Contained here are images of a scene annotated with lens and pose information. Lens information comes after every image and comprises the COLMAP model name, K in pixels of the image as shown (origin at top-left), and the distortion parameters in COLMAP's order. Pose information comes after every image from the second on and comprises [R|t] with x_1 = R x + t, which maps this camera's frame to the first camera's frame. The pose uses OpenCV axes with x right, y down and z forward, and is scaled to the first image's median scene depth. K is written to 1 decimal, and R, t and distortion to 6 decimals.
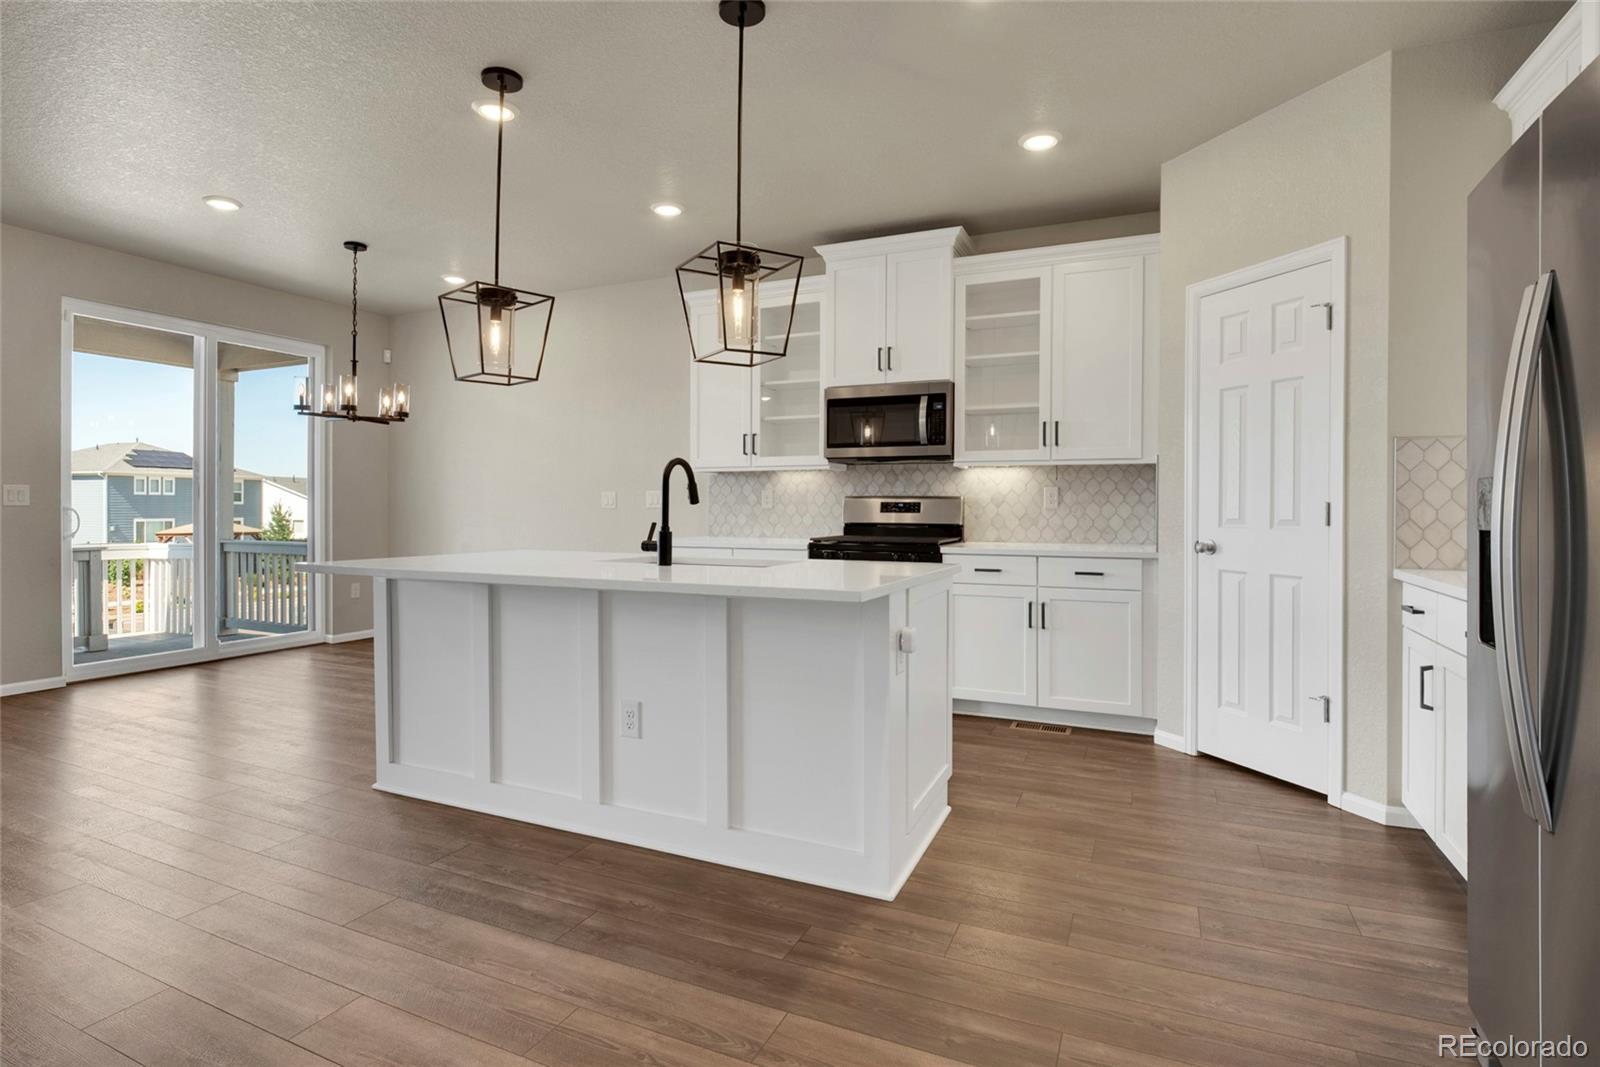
lens RADIAL K [[792.4, 0, 797.6], [0, 792.4, 507.8], [0, 0, 1]] dist [0.001745, -0.040550]
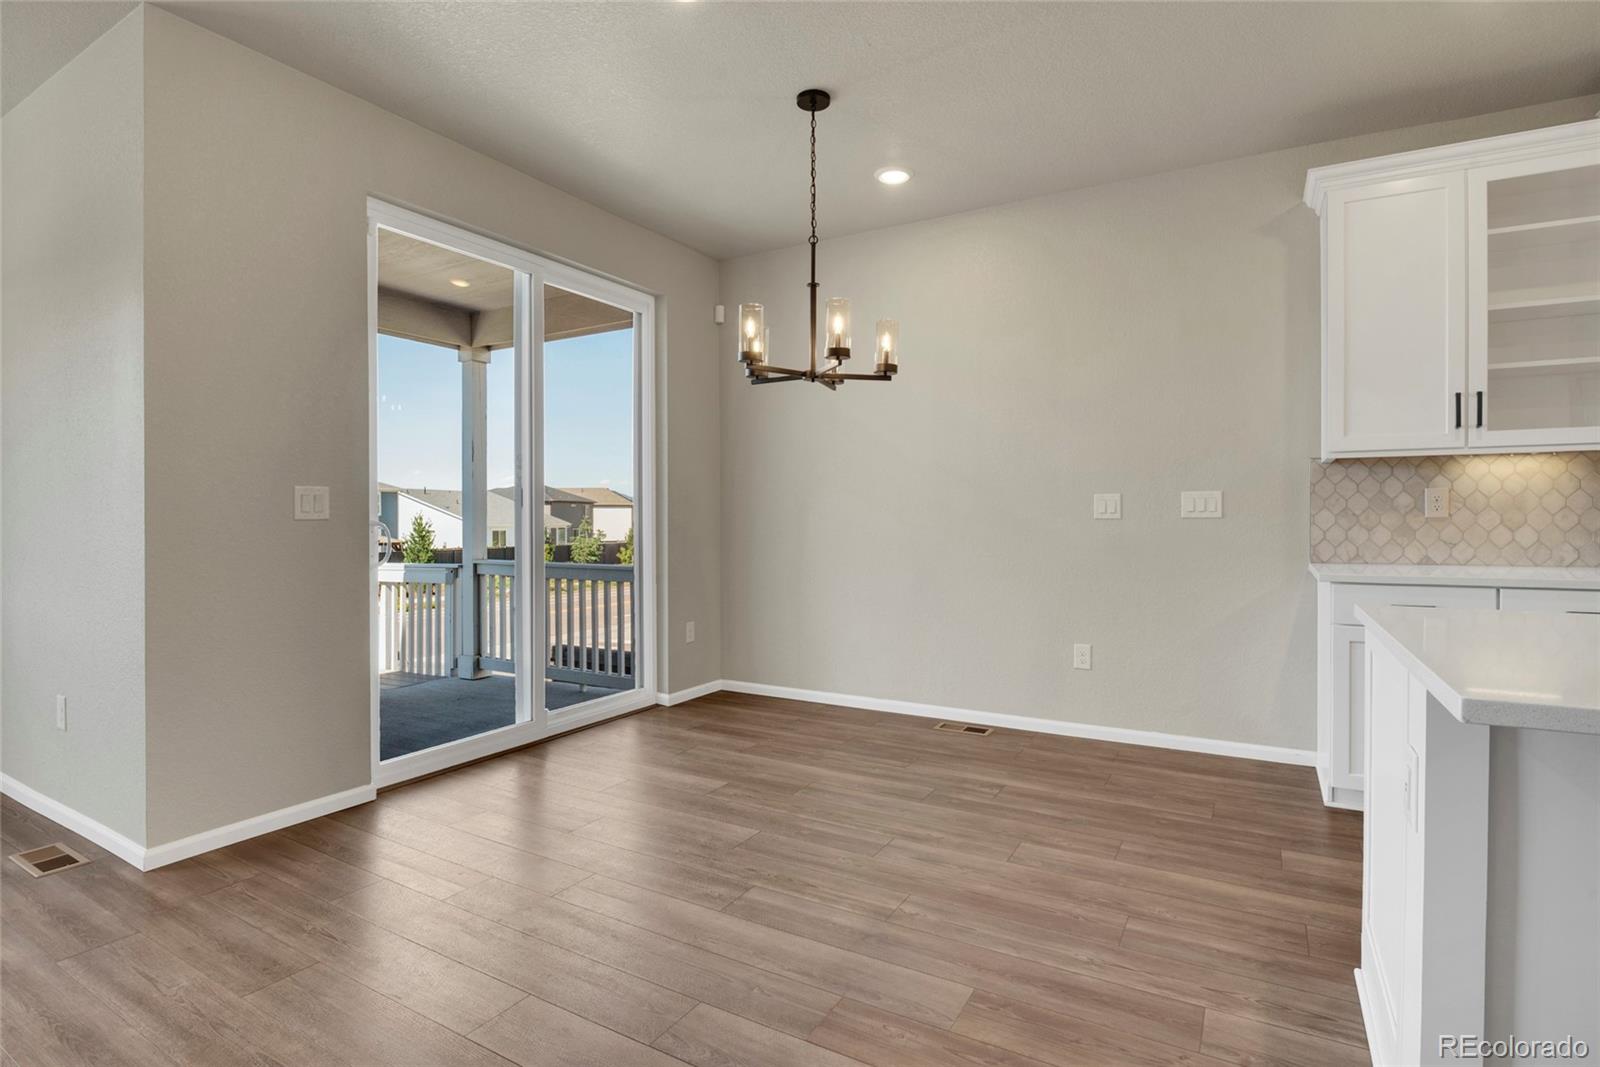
lens RADIAL K [[790.9, 0, 801.7], [0, 790.9, 525.6], [0, 0, 1]] dist [-0.030877, -0.000264]
pose [[0.994009, -0.003908, -0.109229, -0.498405], [0.005177, 0.999922, 0.011340, -0.002610], [0.109176, -0.011837, 0.993952, 0.374575]]
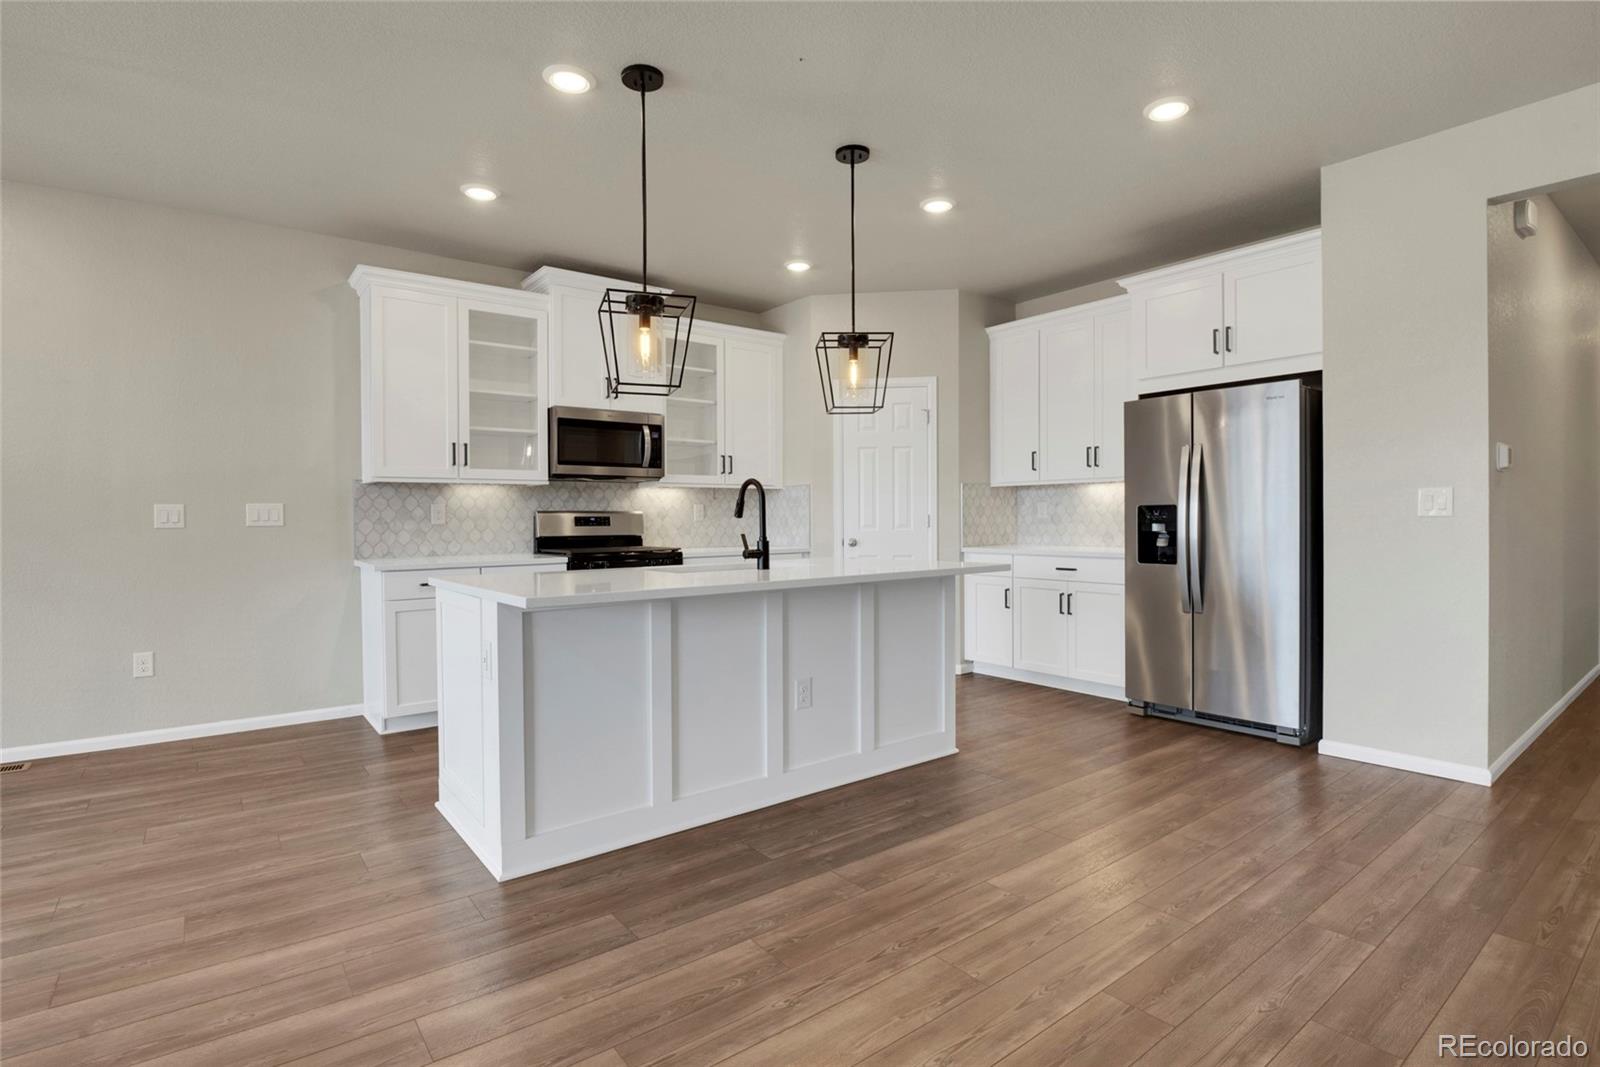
lens RADIAL K [[773.9, 0, 801.8], [0, 773.9, 525.0], [0, 0, 1]] dist [-0.019795, -0.014492]
pose [[0.471443, -0.013626, 0.881791, -0.667130], [0.011901, 0.999888, 0.009089, -0.001552], [-0.881816, 0.006210, 0.471552, 0.233804]]
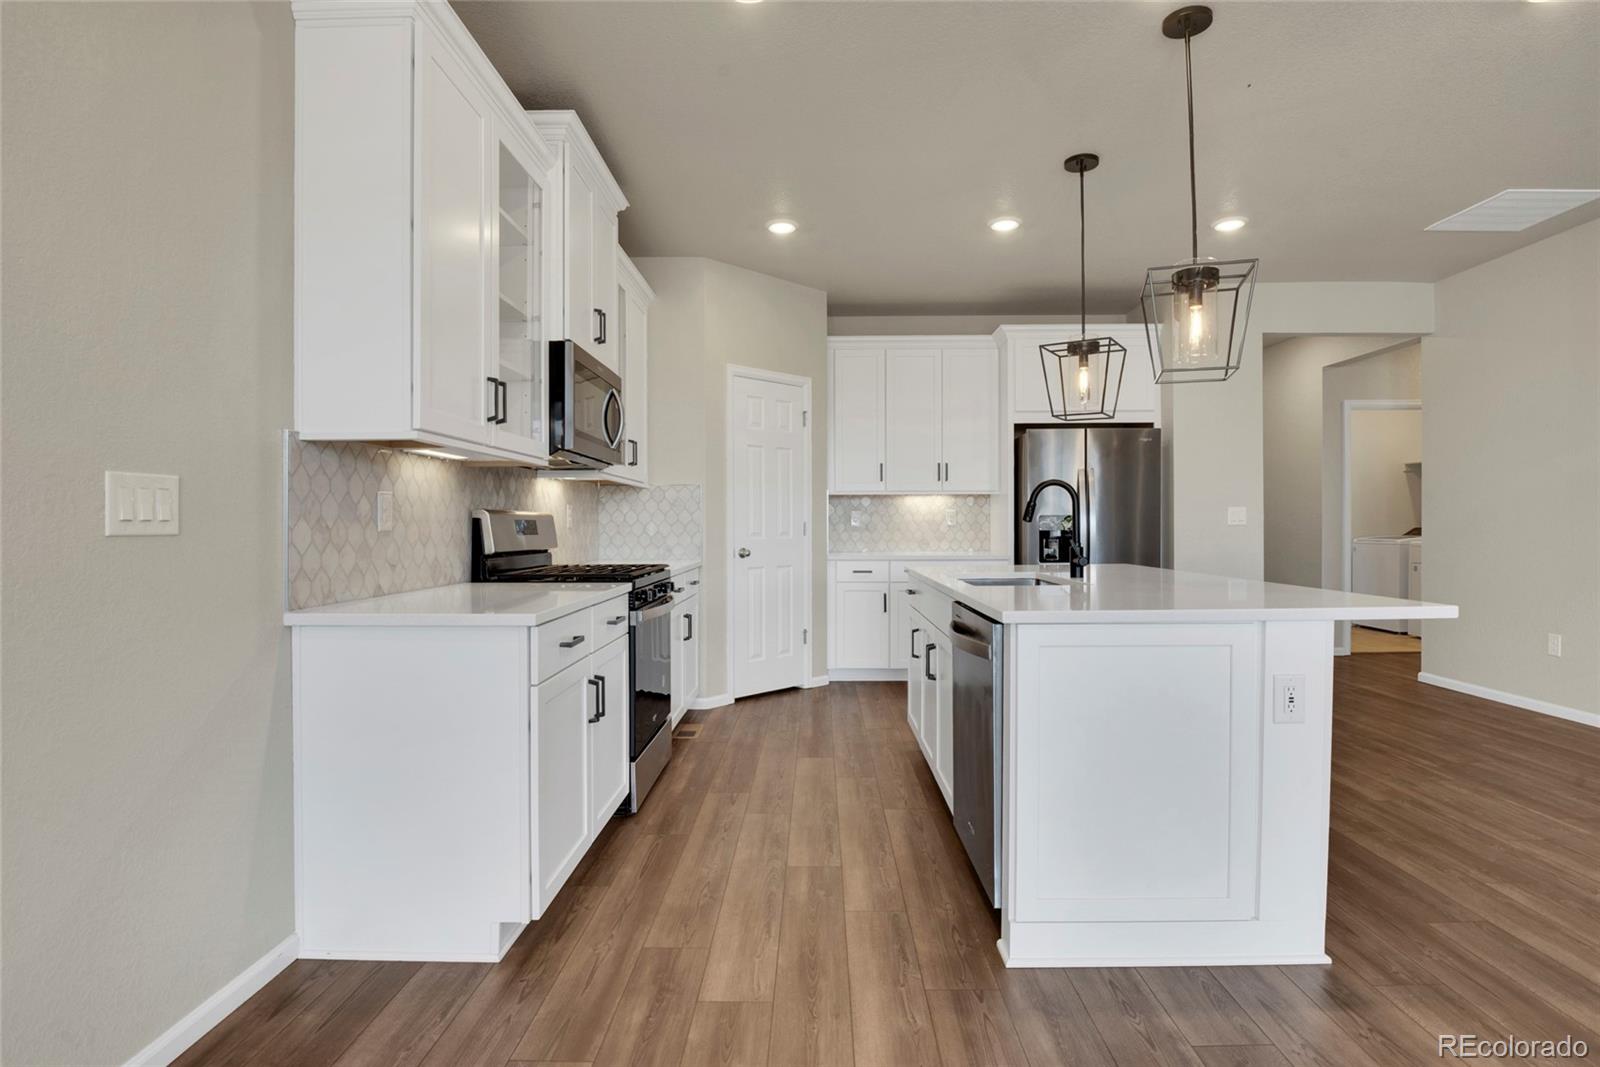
lens RADIAL K [[790.9, 0, 801.7], [0, 790.9, 525.6], [0, 0, 1]] dist [-0.030877, -0.000264]
pose [[-0.389542, -0.002235, 0.921006, -0.594881], [0.004027, 0.999983, 0.004130, -0.003703], [-0.921000, 0.005318, -0.389526, 1.027276]]
